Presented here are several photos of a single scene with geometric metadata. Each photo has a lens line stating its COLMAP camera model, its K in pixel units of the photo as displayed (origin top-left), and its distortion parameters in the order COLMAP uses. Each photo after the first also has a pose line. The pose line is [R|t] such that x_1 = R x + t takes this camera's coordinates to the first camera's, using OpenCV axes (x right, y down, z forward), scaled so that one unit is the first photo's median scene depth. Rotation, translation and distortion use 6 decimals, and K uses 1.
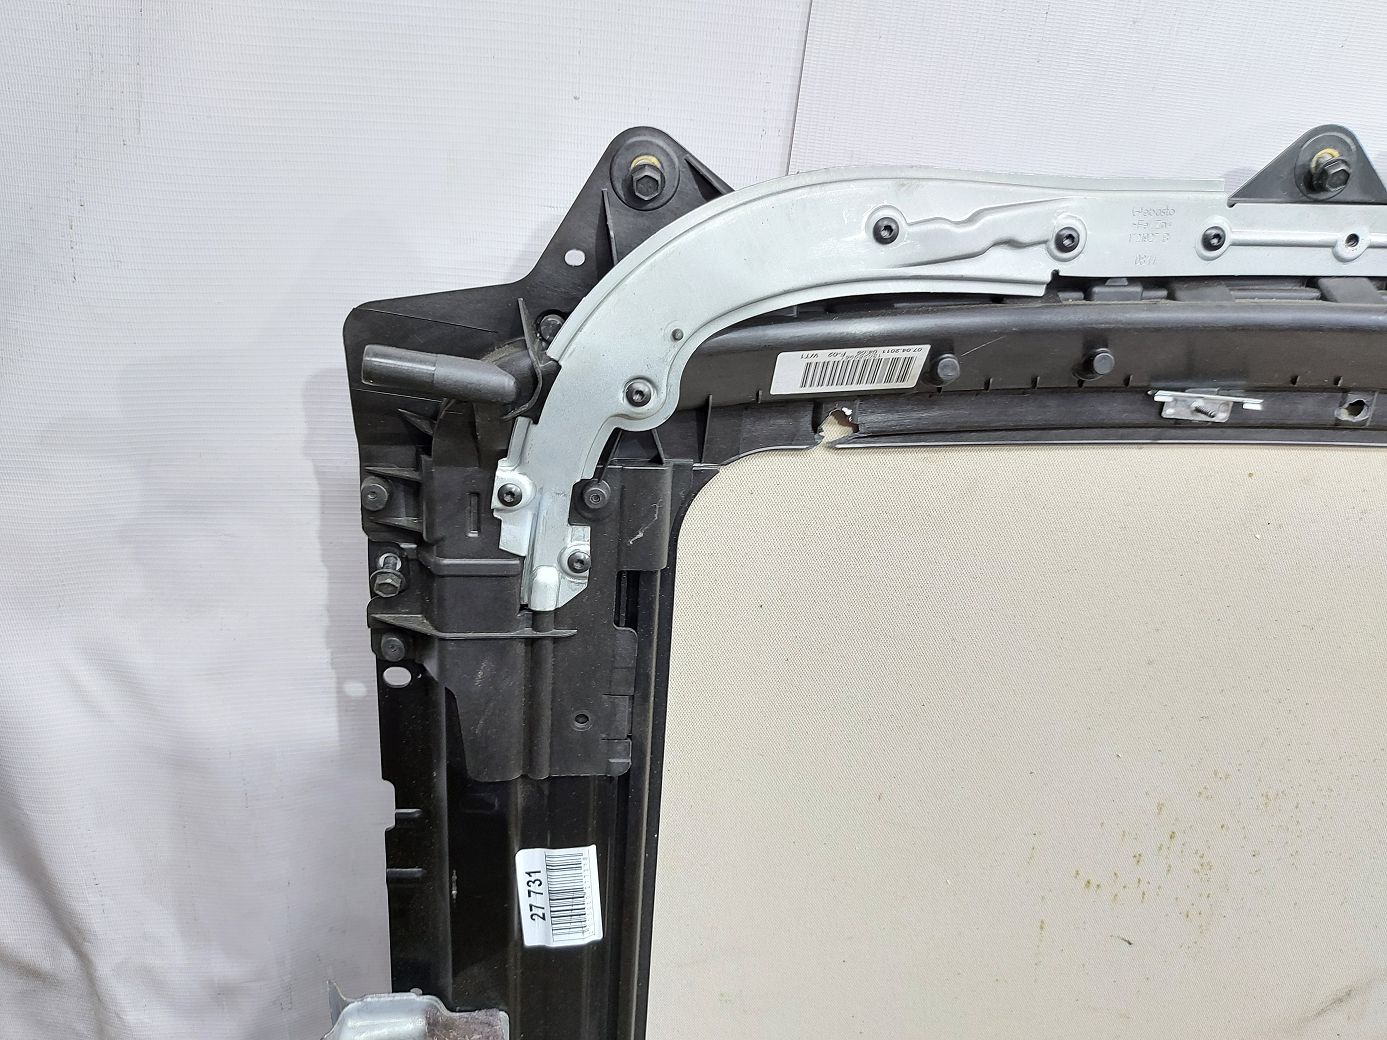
lens RADIAL K [[980.8, 0, 693.5], [0, 980.8, 520.0], [0, 0, 1]] dist [0.050628, -0.072453]
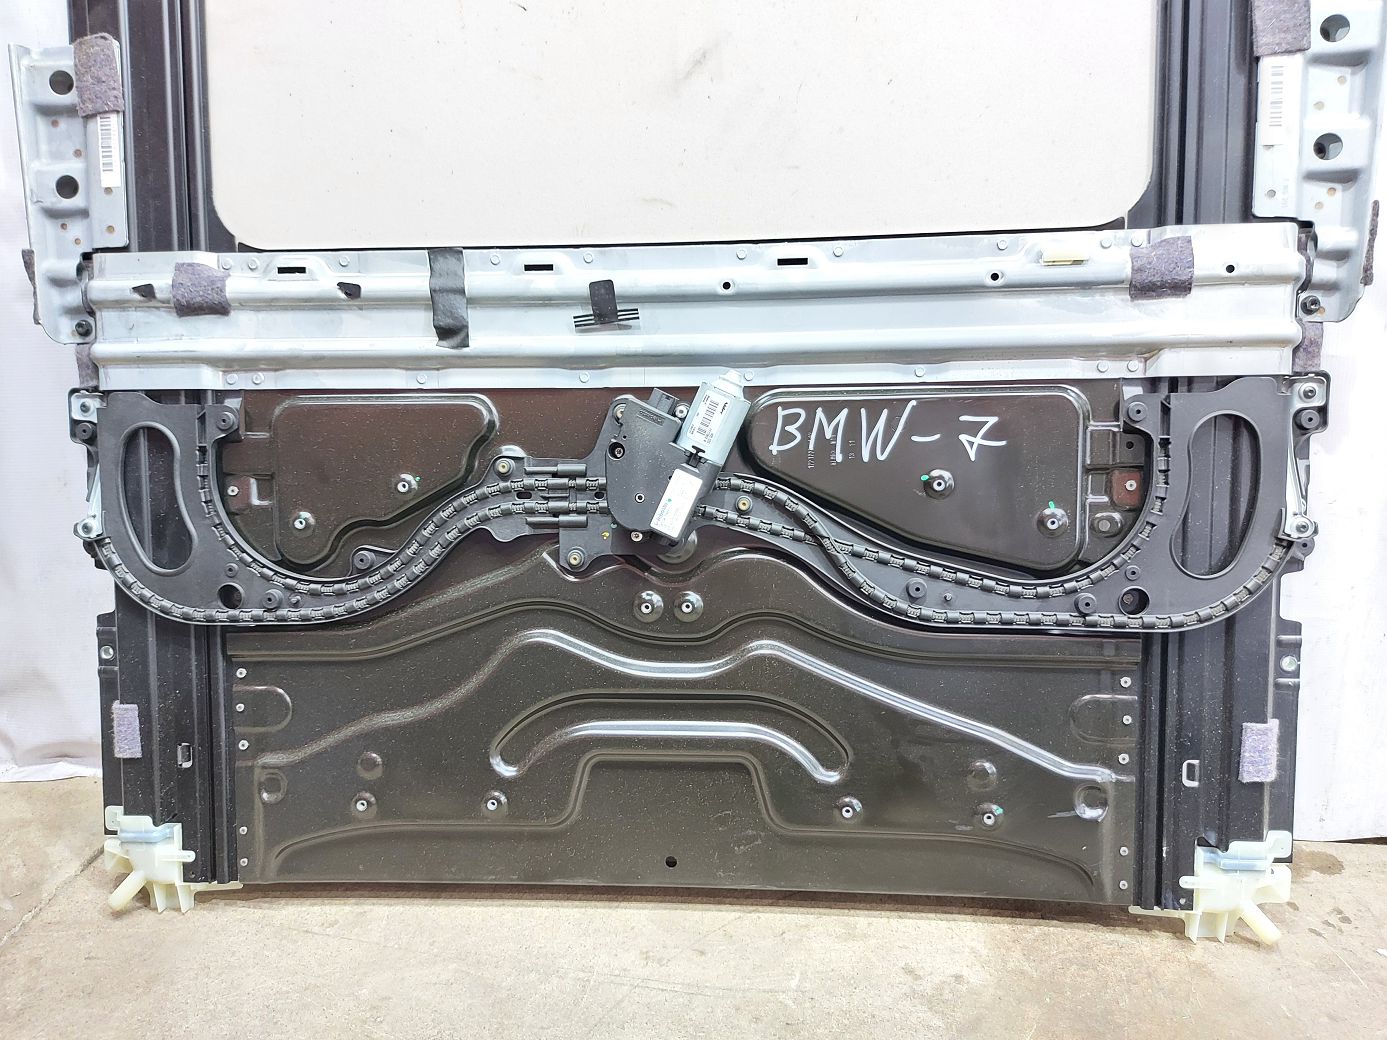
lens RADIAL K [[980.8, 0, 693.5], [0, 980.8, 520.0], [0, 0, 1]] dist [0.050628, -0.072453]
pose [[0.983019, -0.050814, -0.176326, 1.196038], [0.006357, 0.969748, -0.244024, 2.009728], [0.183392, 0.238759, 0.953604, -0.233495]]
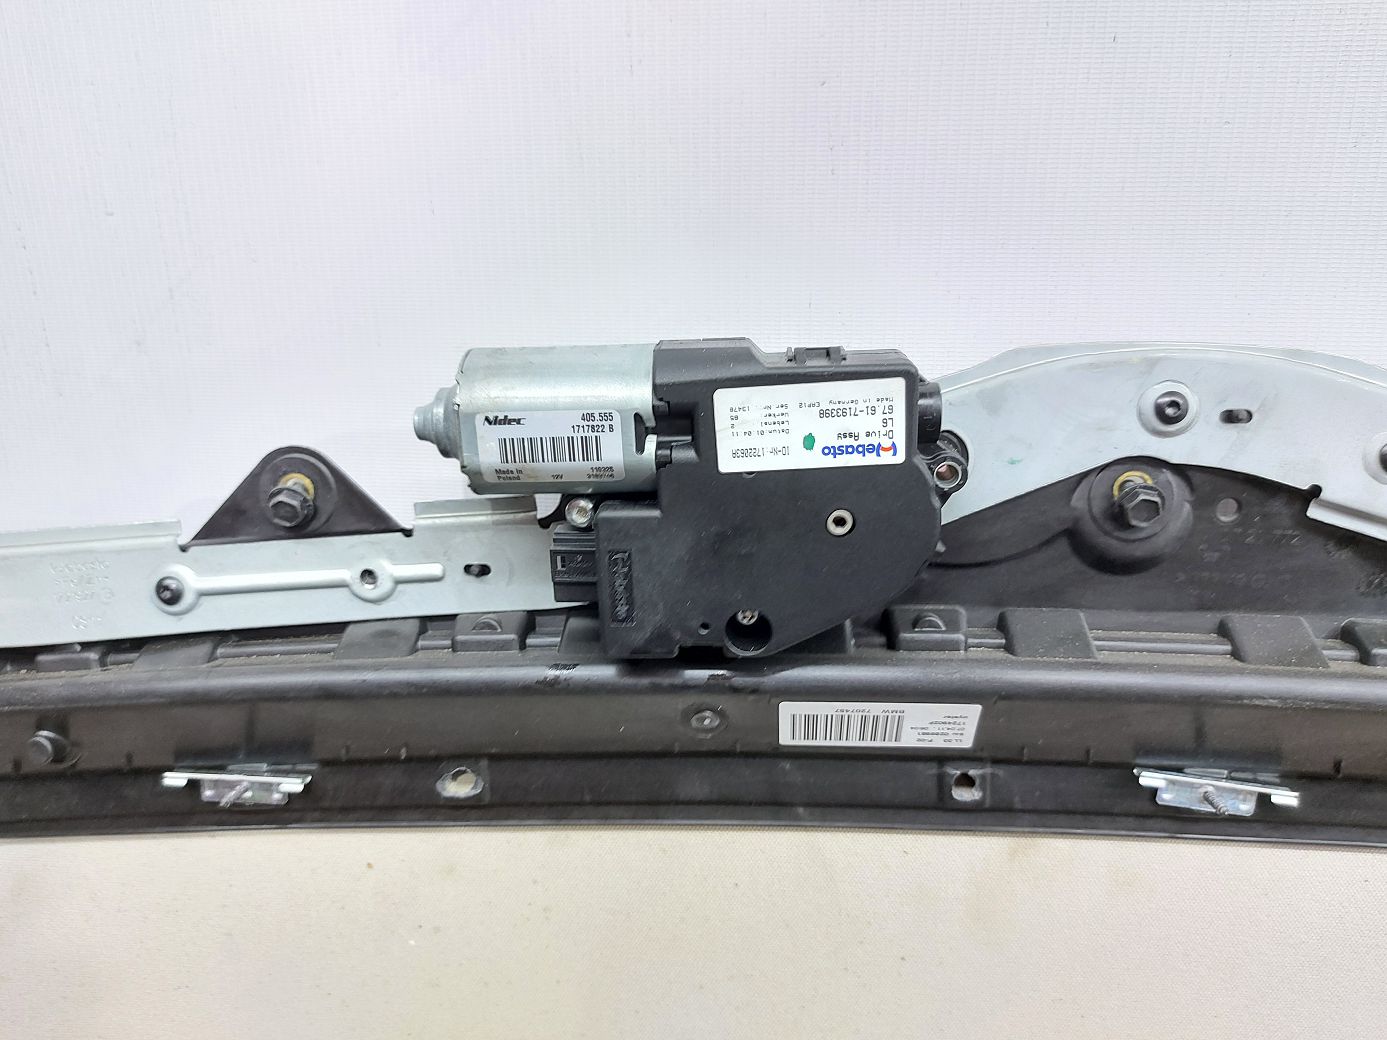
lens RADIAL K [[1035.7, 0, 693.5], [0, 1035.7, 520.0], [0, 0, 1]] dist [0.053766, -0.119035]
pose [[0.985869, -0.063288, -0.155100, 1.027480], [0.029981, 0.977598, -0.208337, -0.142481], [0.164811, 0.200743, 0.965681, 0.222424]]
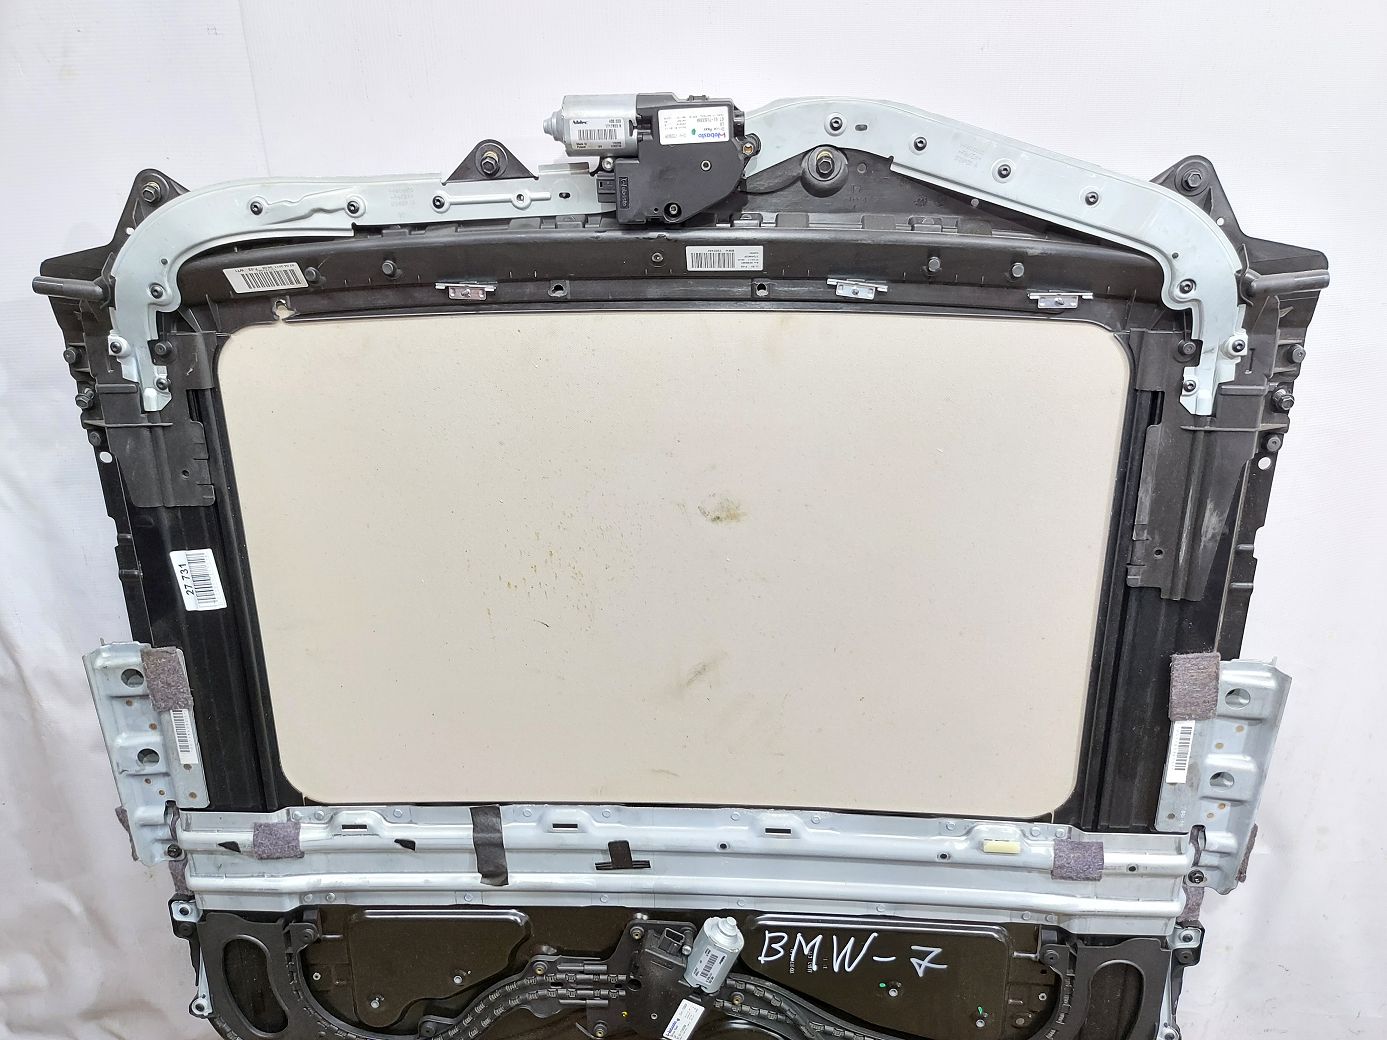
lens RADIAL K [[980.8, 0, 693.5], [0, 980.8, 520.0], [0, 0, 1]] dist [0.050628, -0.072453]
pose [[0.987961, -0.024286, -0.152784, 1.246419], [0.020042, 0.999371, -0.029260, 0.397715], [0.153399, 0.025846, 0.987826, -0.812209]]
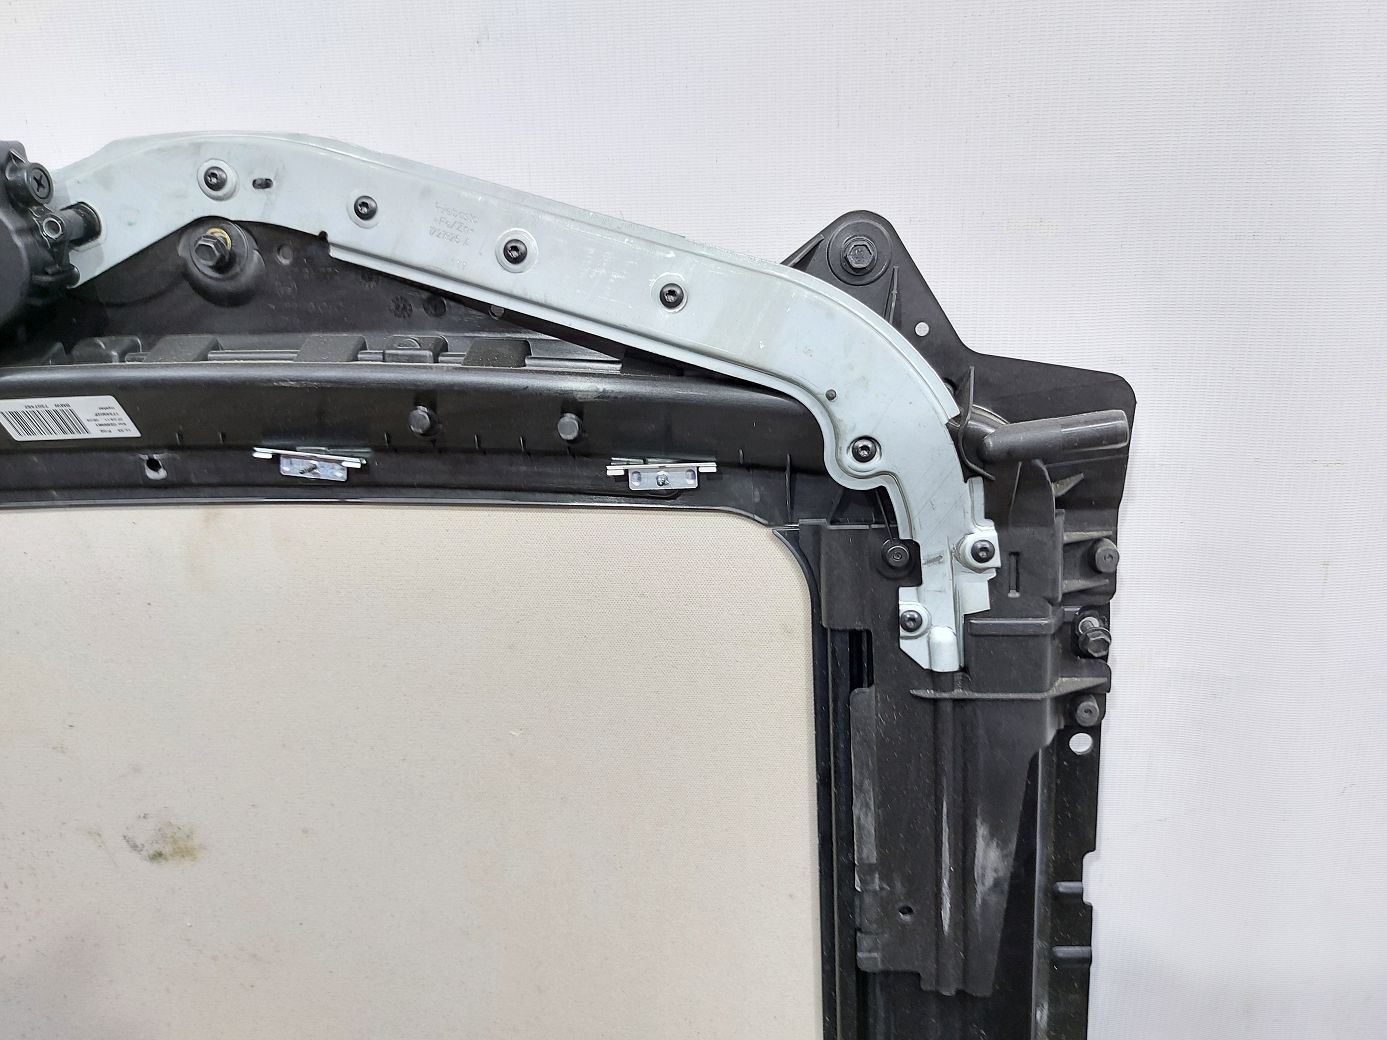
lens RADIAL K [[1035.7, 0, 693.5], [0, 1035.7, 520.0], [0, 0, 1]] dist [0.053766, -0.119035]
pose [[0.986143, -0.074870, -0.148043, 1.837344], [0.053835, 0.988501, -0.141308, 0.144693], [0.156920, 0.131380, 0.978834, 0.070942]]
